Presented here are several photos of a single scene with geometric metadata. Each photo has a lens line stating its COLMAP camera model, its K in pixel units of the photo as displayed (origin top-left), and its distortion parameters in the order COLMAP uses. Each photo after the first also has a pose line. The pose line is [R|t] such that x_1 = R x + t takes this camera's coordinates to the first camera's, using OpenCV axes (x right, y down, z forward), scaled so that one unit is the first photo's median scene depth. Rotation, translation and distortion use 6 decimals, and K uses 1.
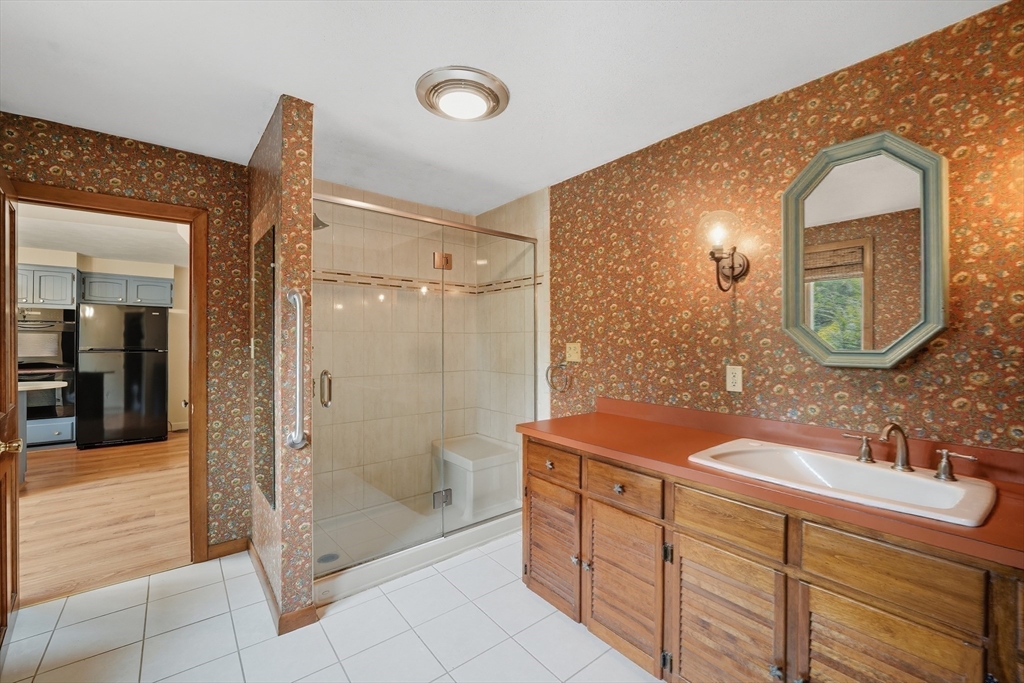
lens RADIAL K [[423.9, 0, 512.1], [0, 423.9, 333.8], [0, 0, 1]] dist [-0.002399, -0.001165]
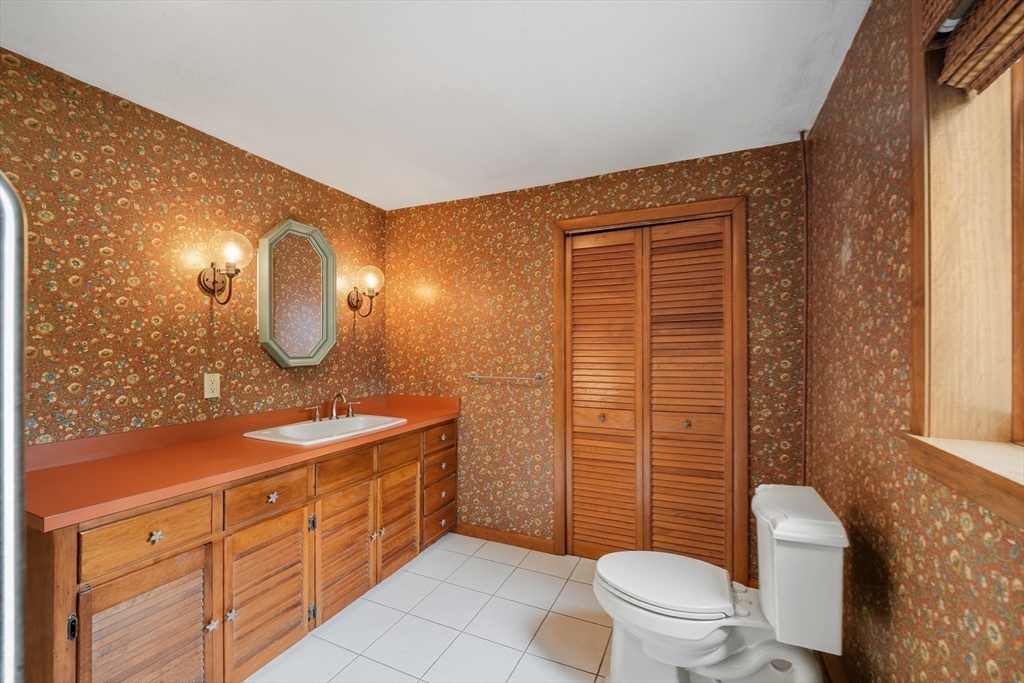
lens RADIAL K [[418.7, 0, 513.4], [0, 418.7, 343.3], [0, 0, 1]] dist [-0.006431, -0.001102]
pose [[-0.445748, 0.011255, 0.895088, -0.755997], [-0.006352, 0.999856, -0.015736, 0.010882], [-0.895136, -0.012700, -0.445612, 0.785081]]
